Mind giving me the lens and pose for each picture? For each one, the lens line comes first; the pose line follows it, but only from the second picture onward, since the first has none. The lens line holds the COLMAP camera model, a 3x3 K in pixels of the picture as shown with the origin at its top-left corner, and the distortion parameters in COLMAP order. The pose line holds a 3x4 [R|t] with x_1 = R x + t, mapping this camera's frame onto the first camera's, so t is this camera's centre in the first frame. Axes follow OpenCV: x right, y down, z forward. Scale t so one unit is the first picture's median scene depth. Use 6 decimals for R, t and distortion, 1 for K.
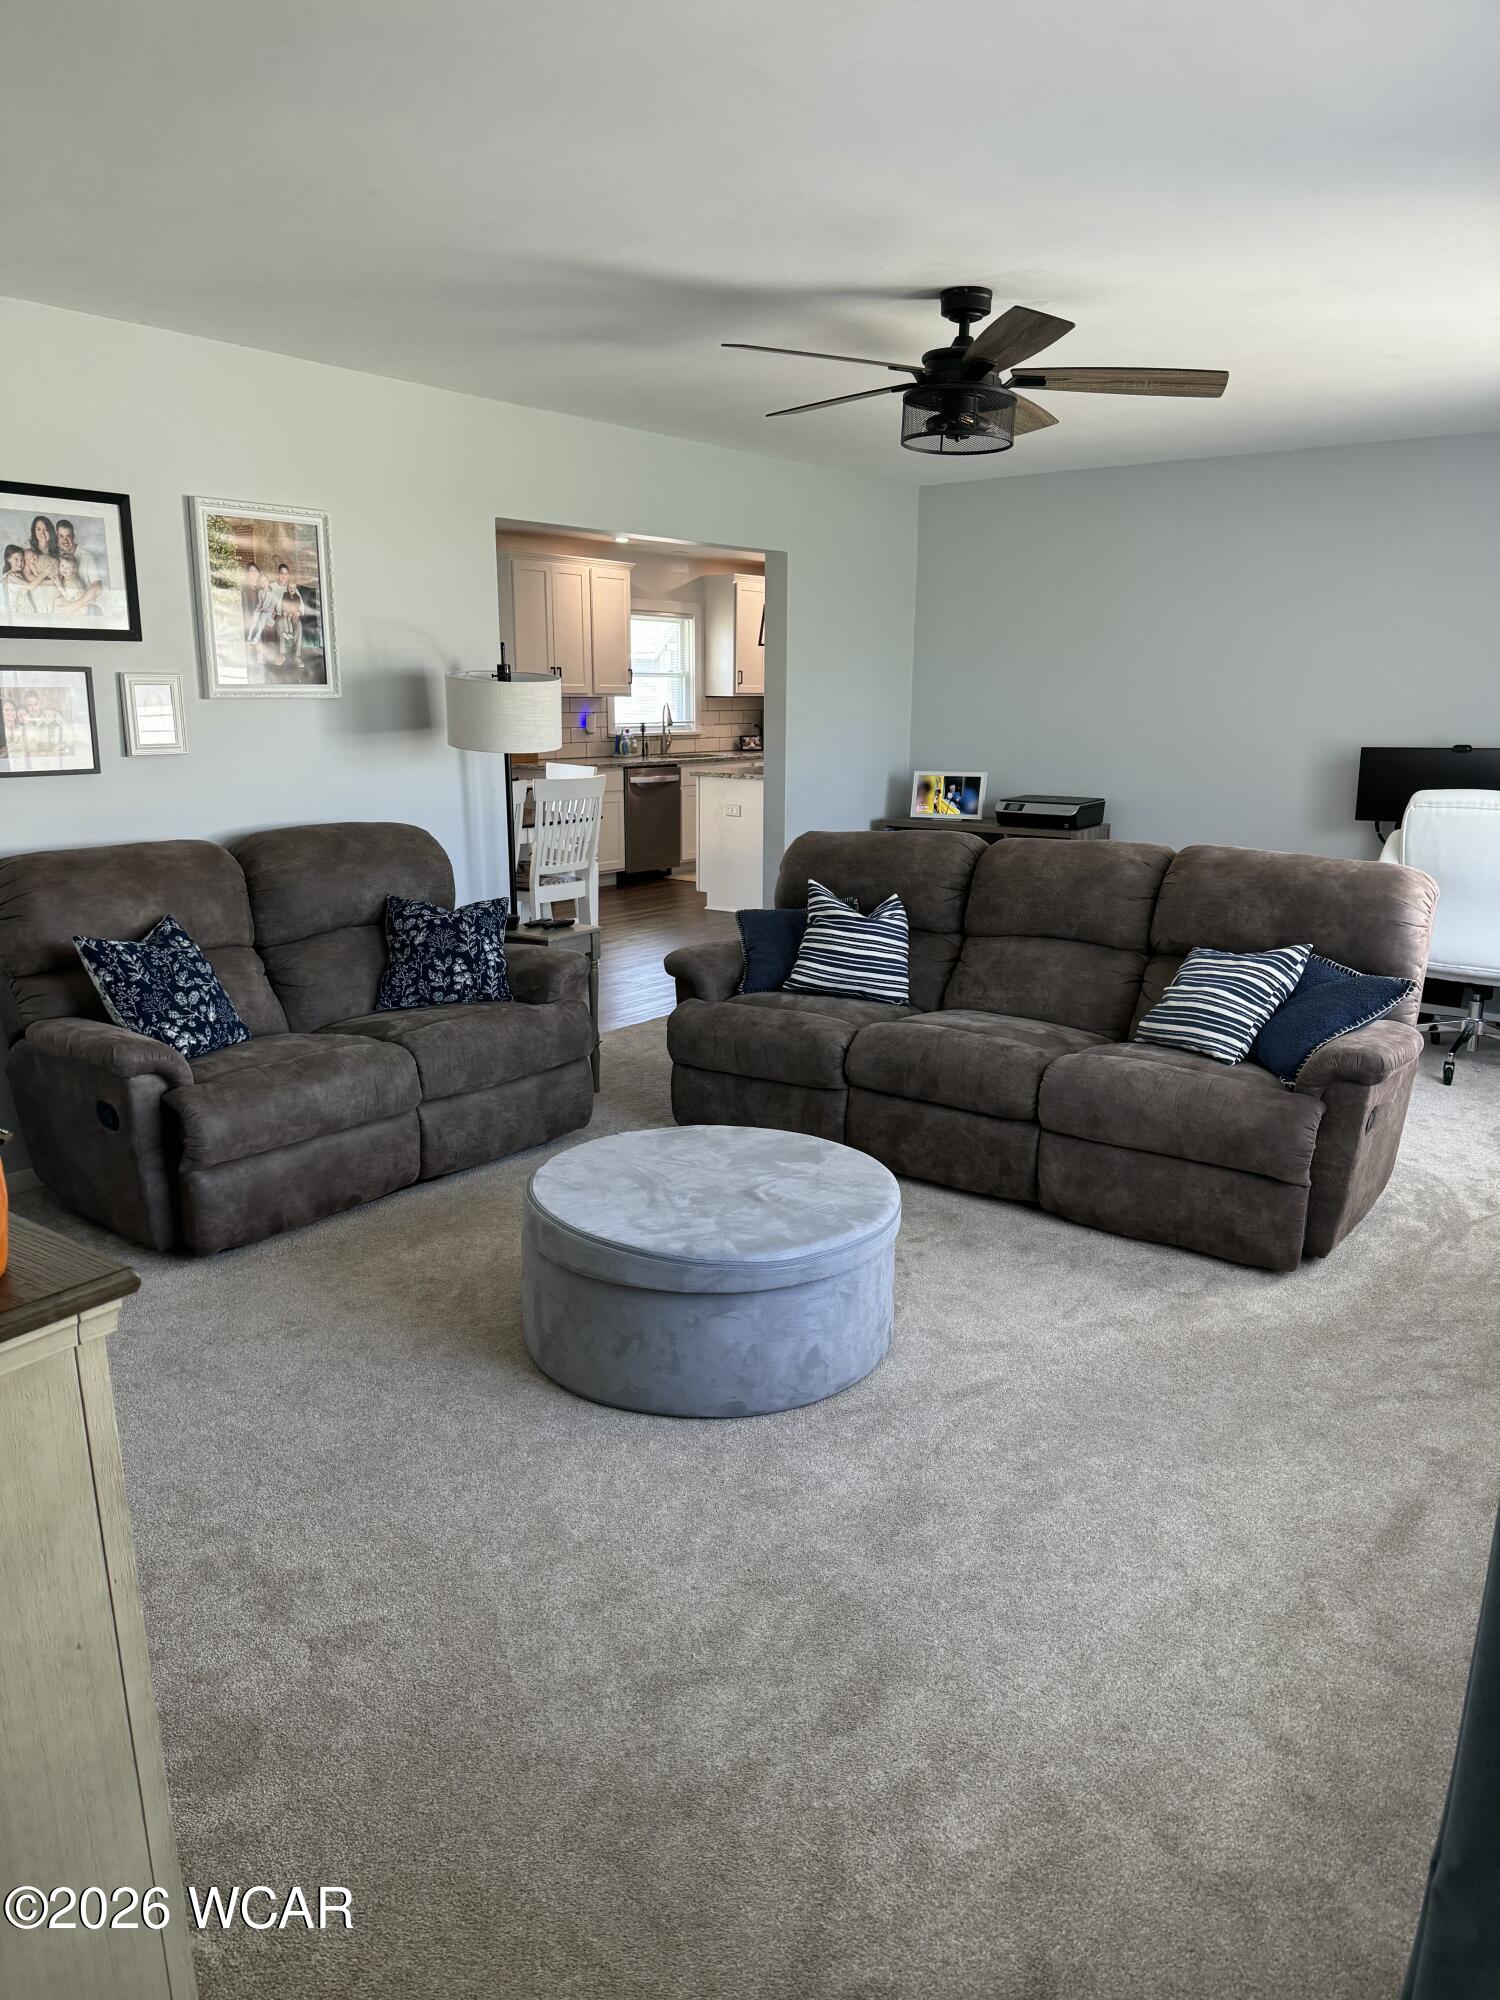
lens RADIAL K [[1382.0, 0, 735.8], [0, 1382.0, 1017.7], [0, 0, 1]] dist [0.115333, -0.186450]
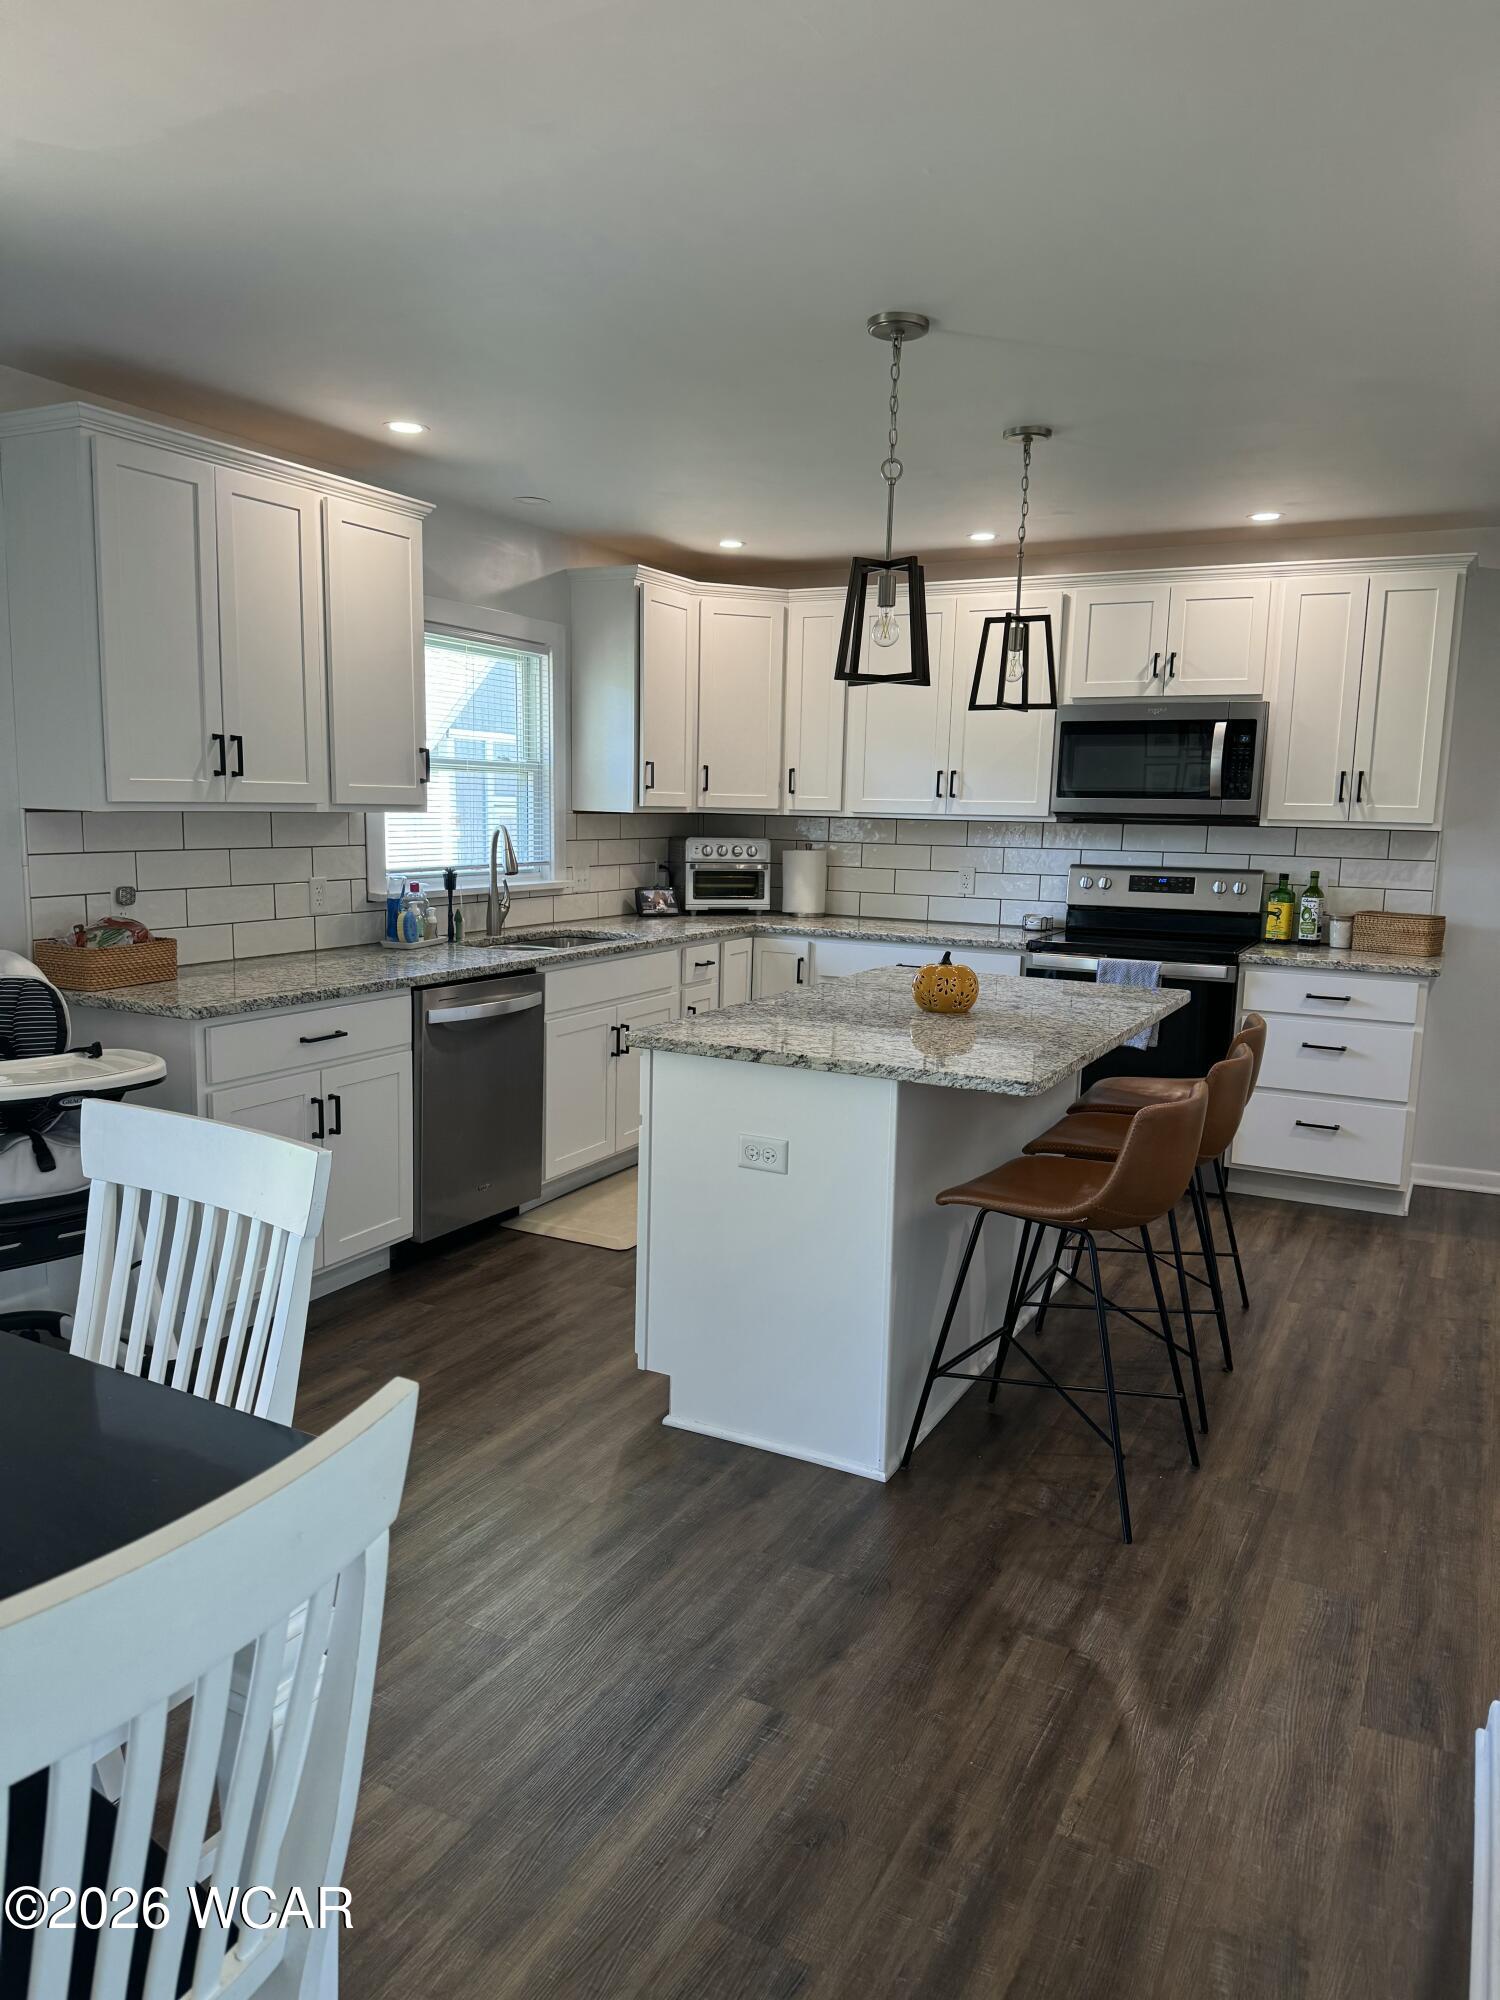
lens RADIAL K [[1382.0, 0, 735.8], [0, 1382.0, 1017.7], [0, 0, 1]] dist [0.115333, -0.186450]
pose [[0.985505, -0.008542, 0.169432, -0.155051], [0.021379, 0.997023, -0.074085, -0.382423], [-0.168295, 0.076633, 0.982753, 1.622923]]
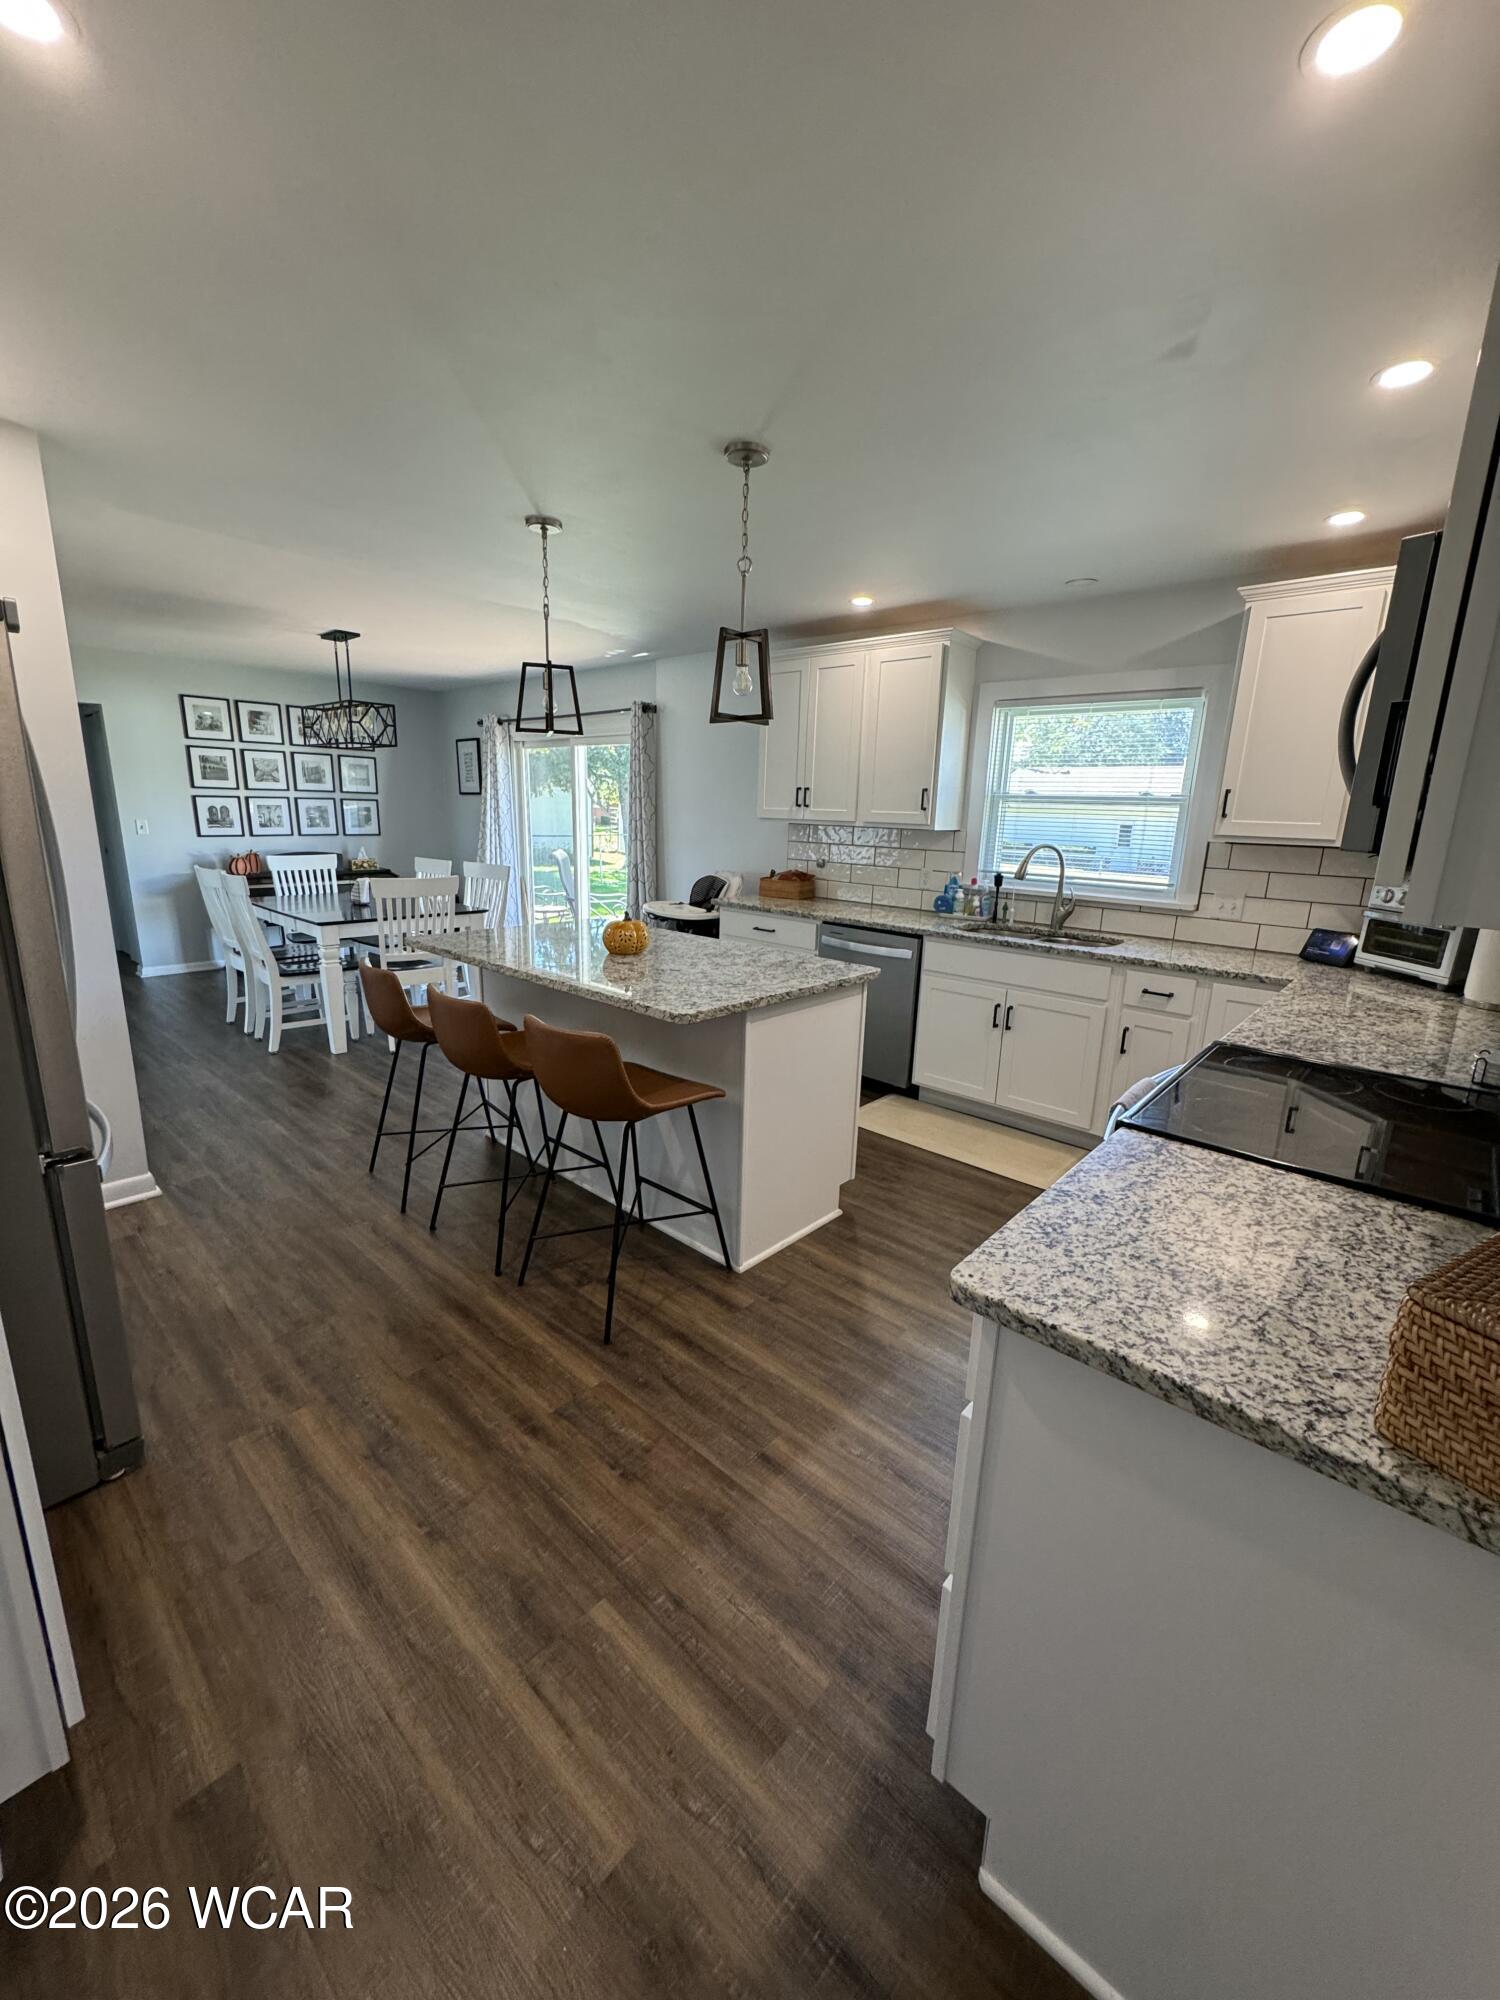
lens RADIAL K [[791.1, 0, 750.0], [0, 791.1, 1000.0], [0, 0, 1]] dist [-0.009957, 0.000114]
pose [[-0.070398, 0.227512, -0.971227, 0.916351], [-0.263438, 0.934835, 0.238082, -0.631410], [0.962104, 0.272618, -0.005875, 2.682652]]
